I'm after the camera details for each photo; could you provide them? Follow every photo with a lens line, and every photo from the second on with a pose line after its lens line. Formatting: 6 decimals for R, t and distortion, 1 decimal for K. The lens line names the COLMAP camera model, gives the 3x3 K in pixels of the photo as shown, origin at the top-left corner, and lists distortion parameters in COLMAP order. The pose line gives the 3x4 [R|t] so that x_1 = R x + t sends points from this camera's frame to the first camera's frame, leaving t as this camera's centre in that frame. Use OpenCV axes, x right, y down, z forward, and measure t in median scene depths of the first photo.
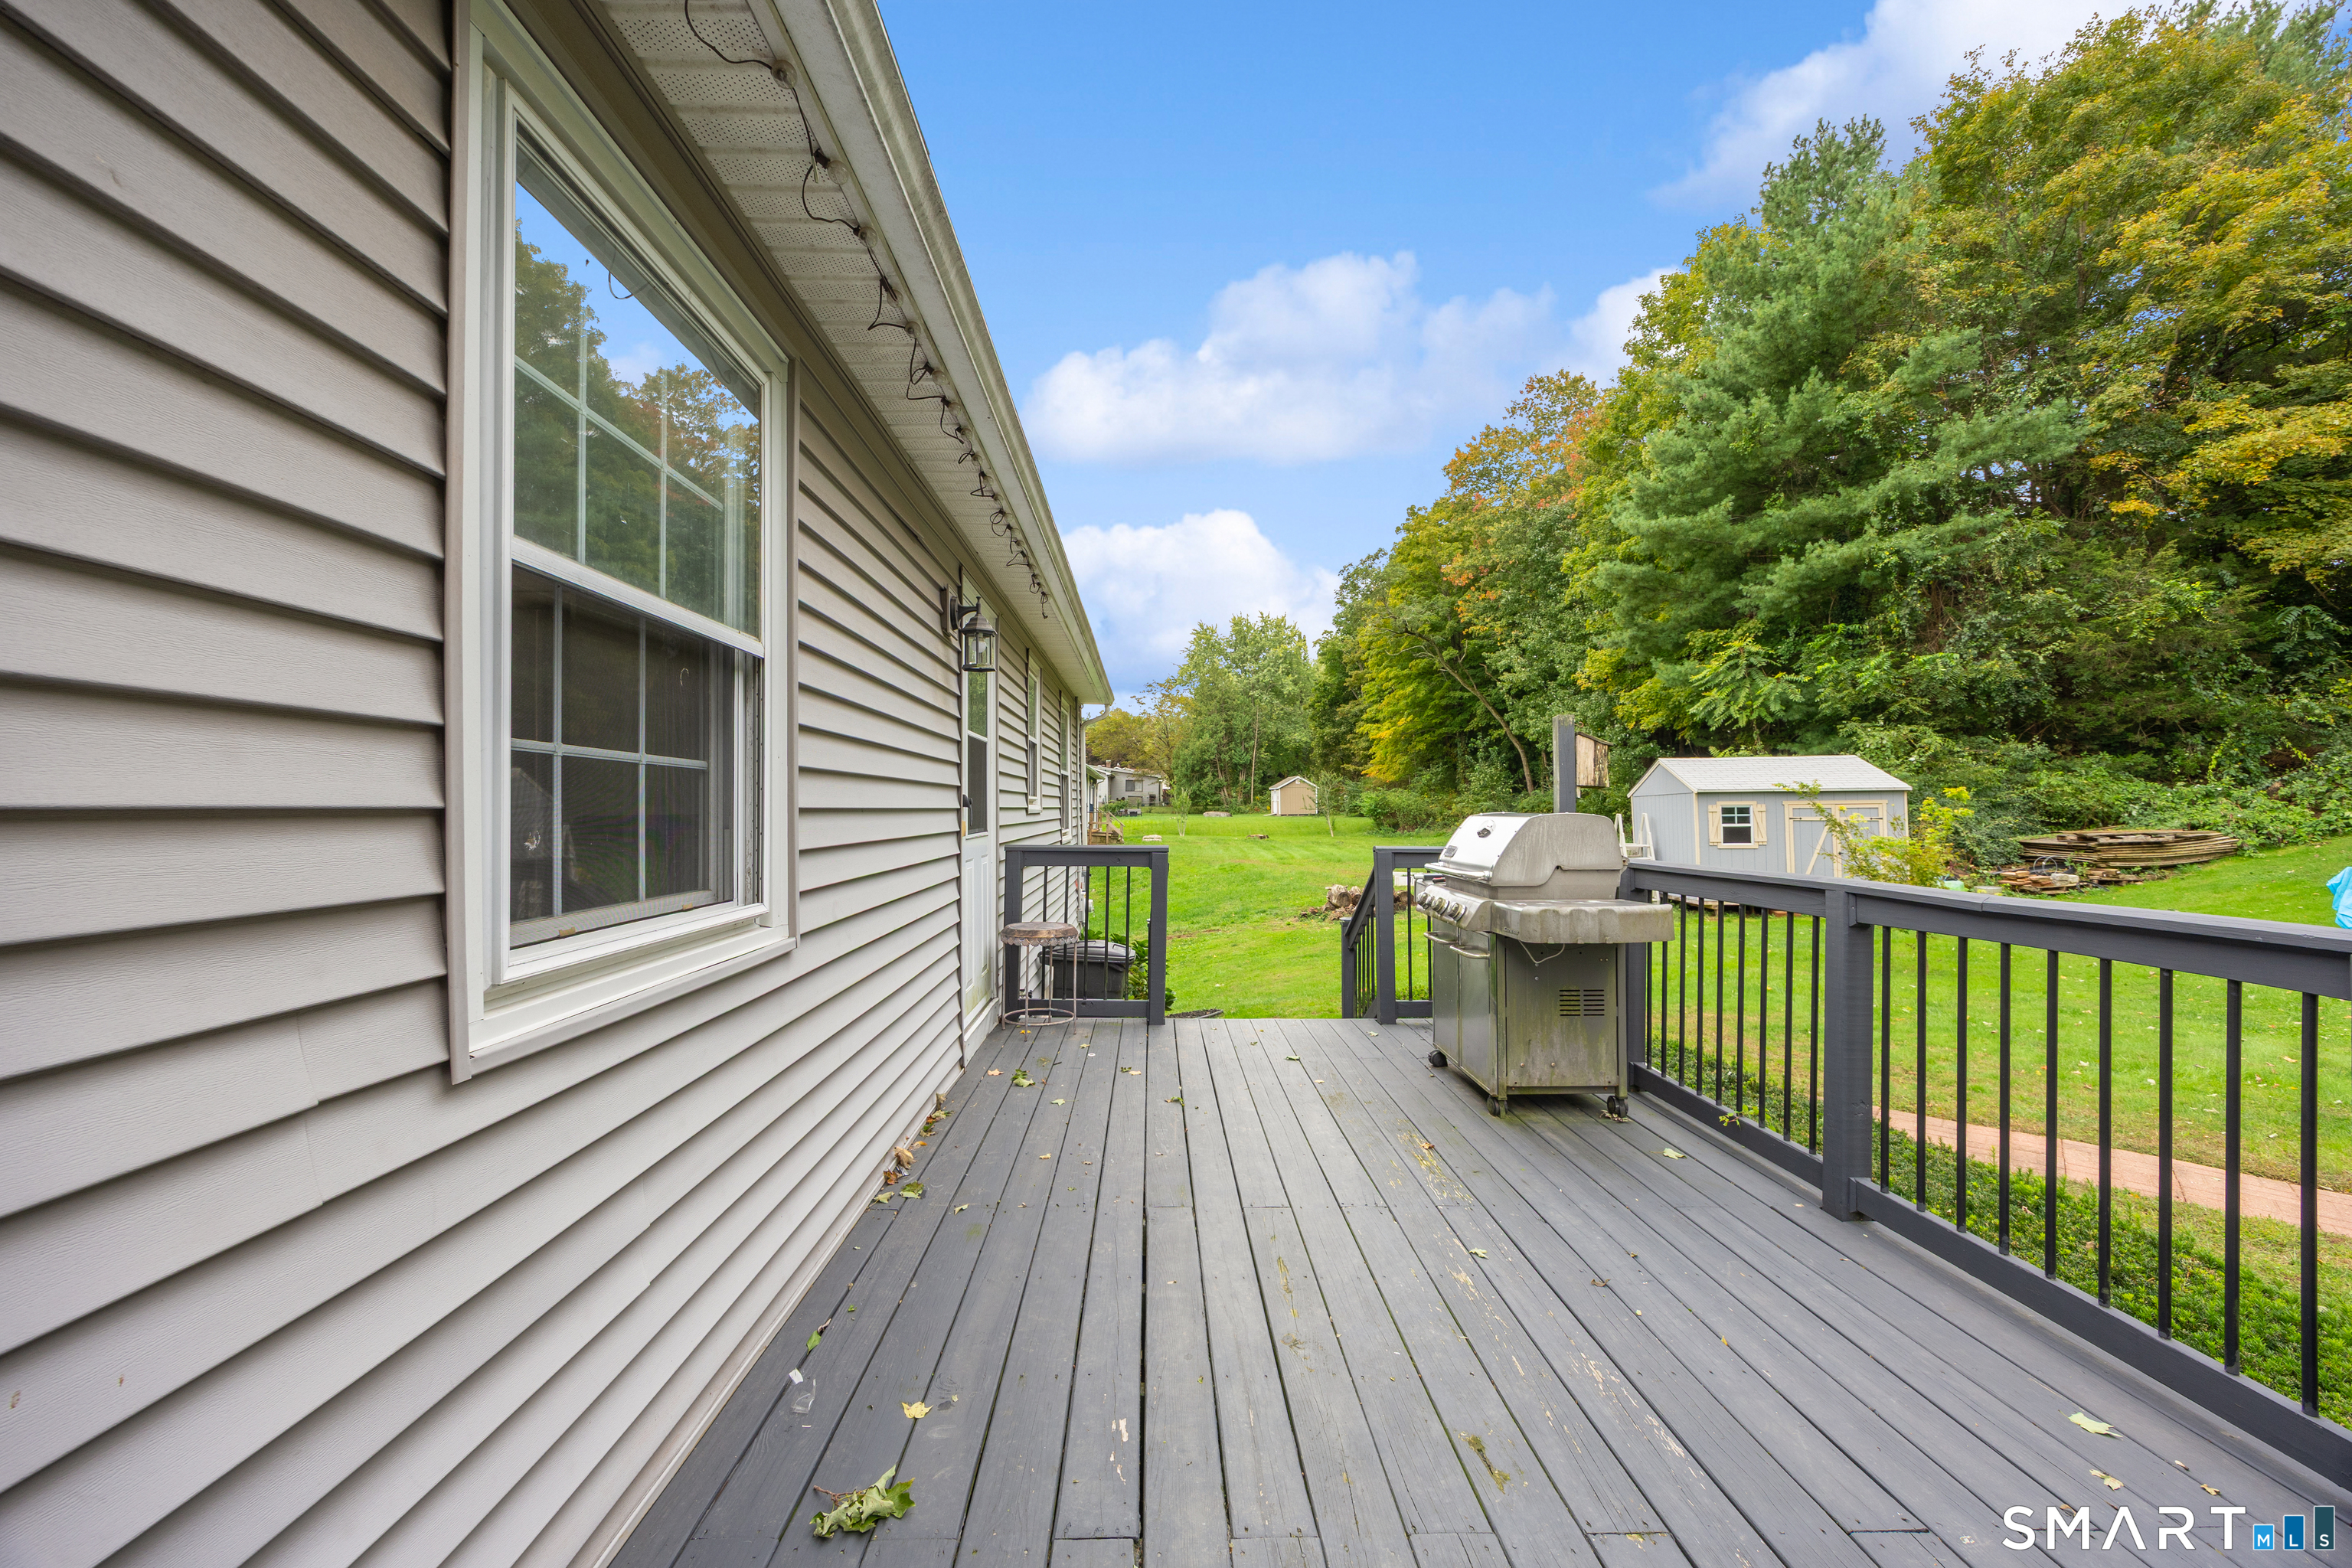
lens RADIAL K [[897.6, 0, 1170.4], [0, 897.6, 794.3], [0, 0, 1]] dist [0.001240, 0.000154]
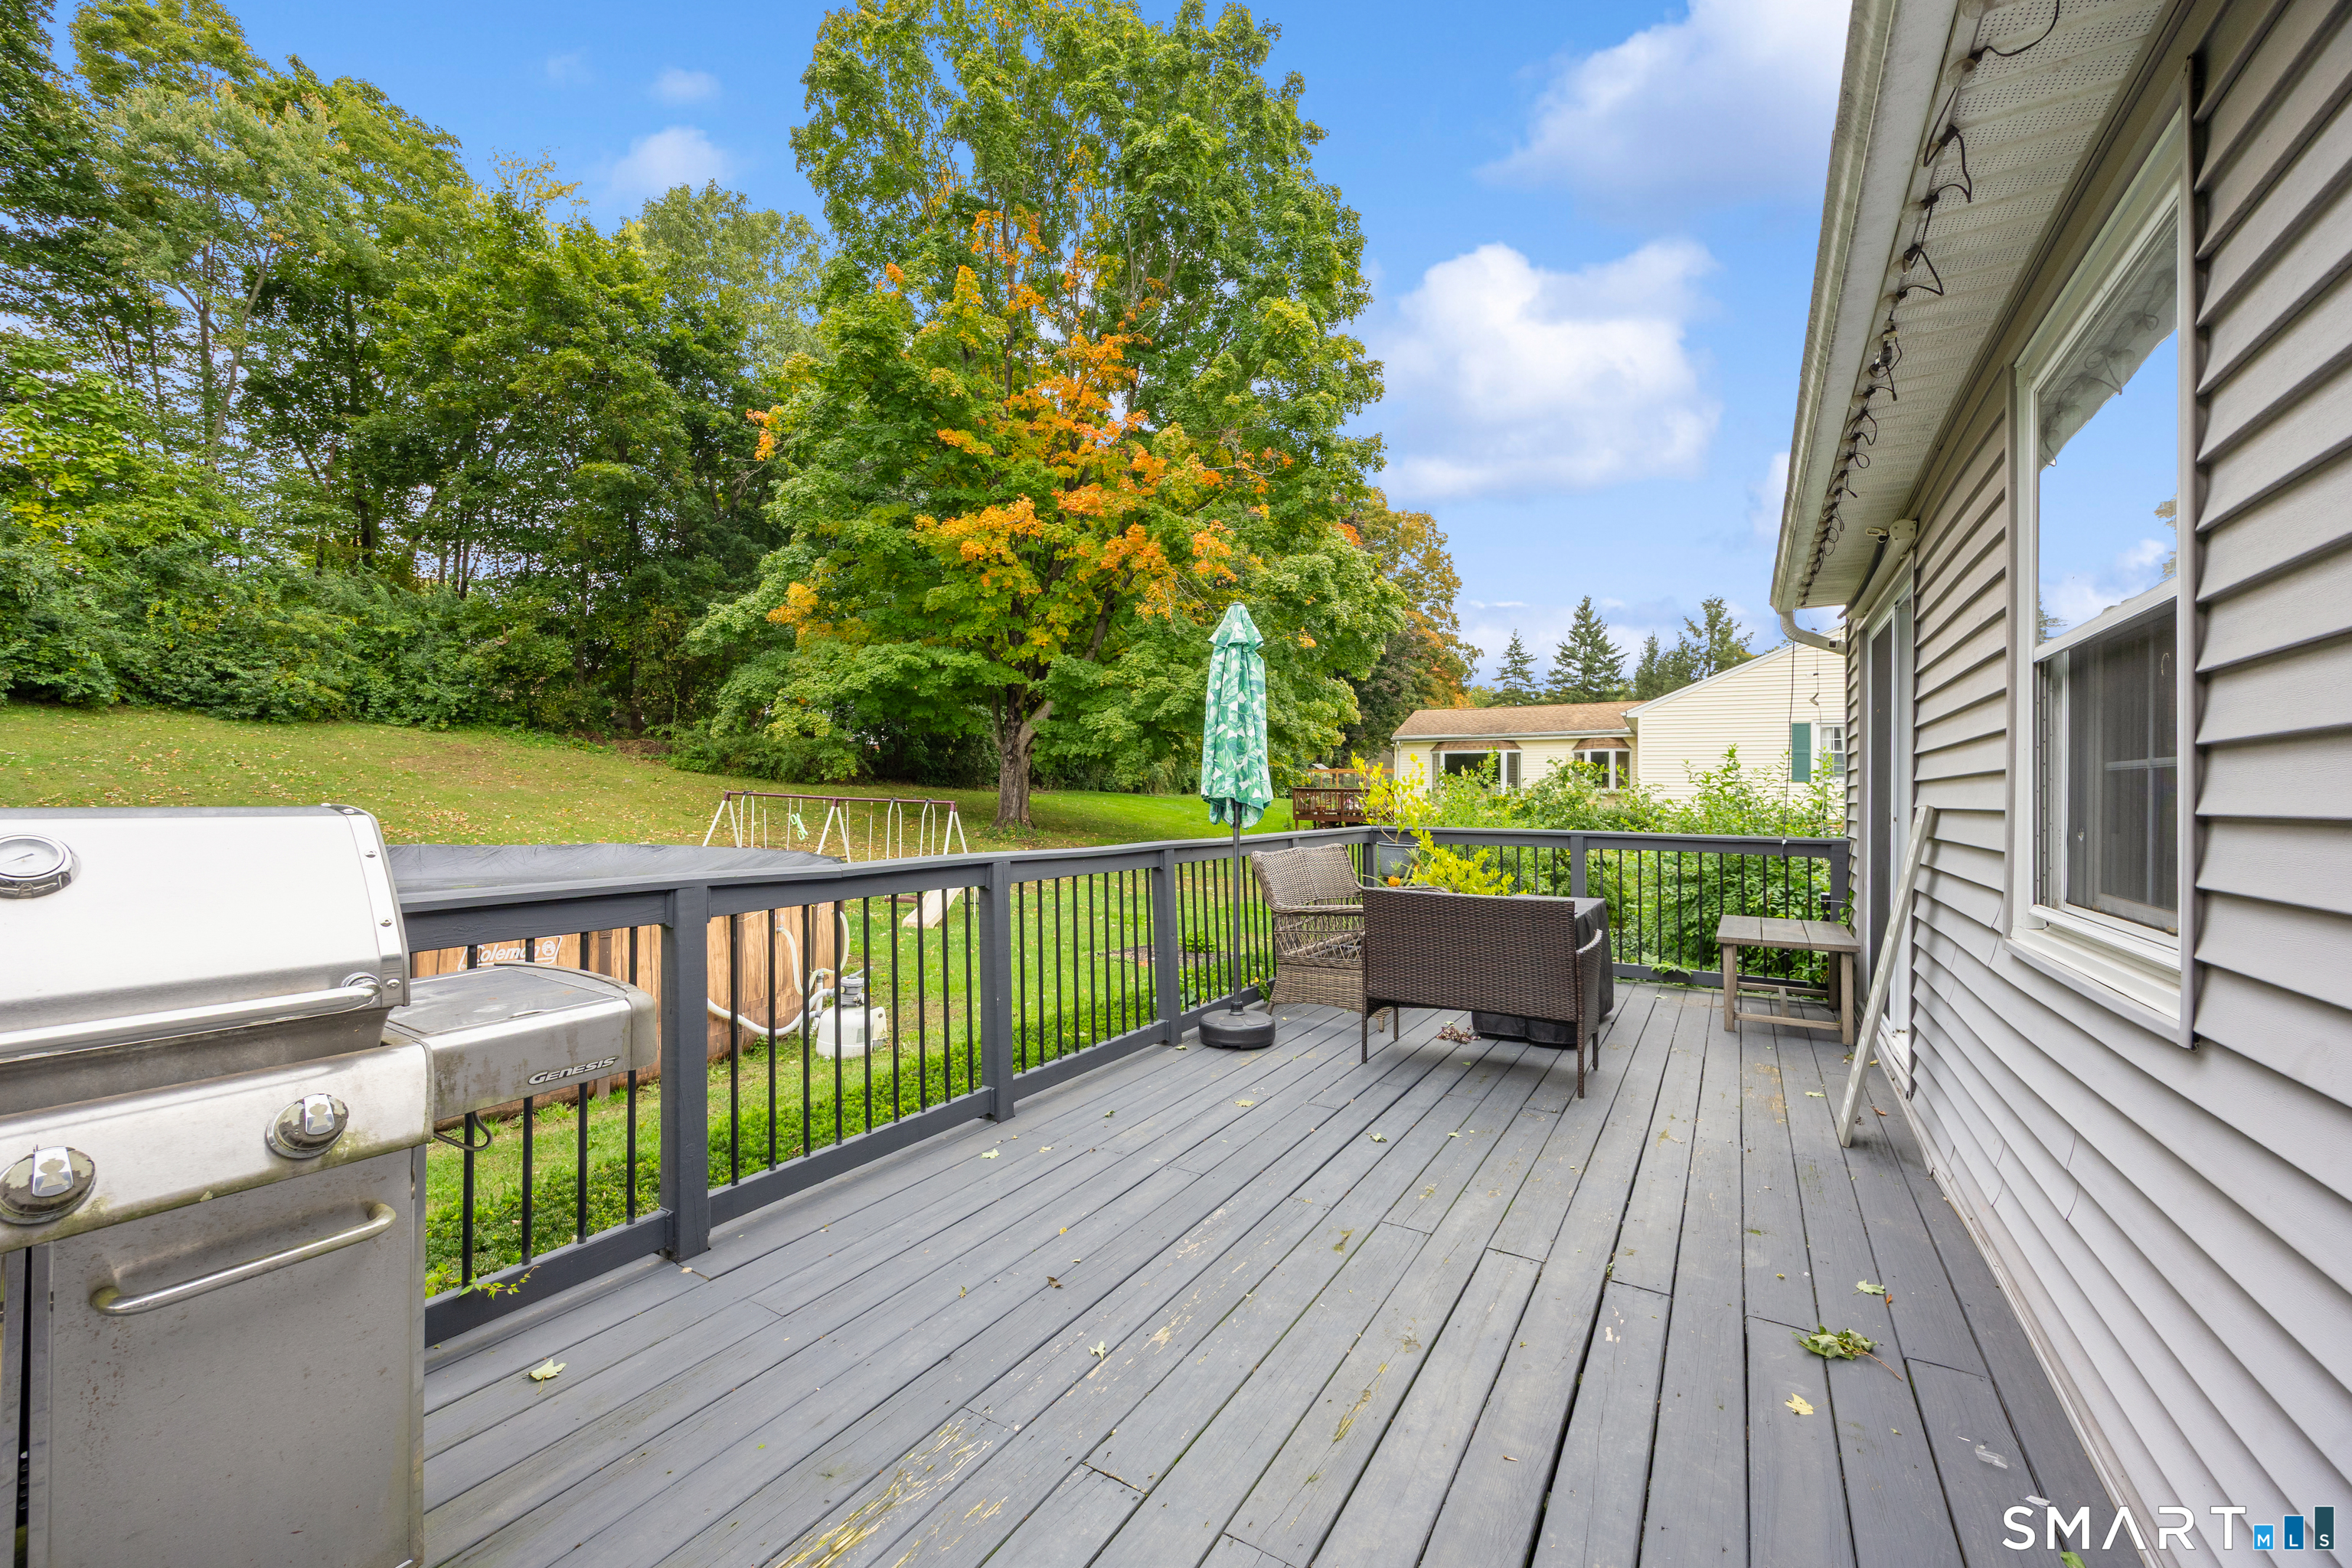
lens RADIAL K [[927.5, 0, 1169.2], [0, 927.5, 779.5], [0, 0, 1]] dist [-0.000900, 0.000057]
pose [[-0.838665, -0.003056, 0.544638, -0.187560], [-0.020234, 0.999469, -0.025550, 0.020064], [-0.544271, -0.032449, -0.838282, 1.937606]]
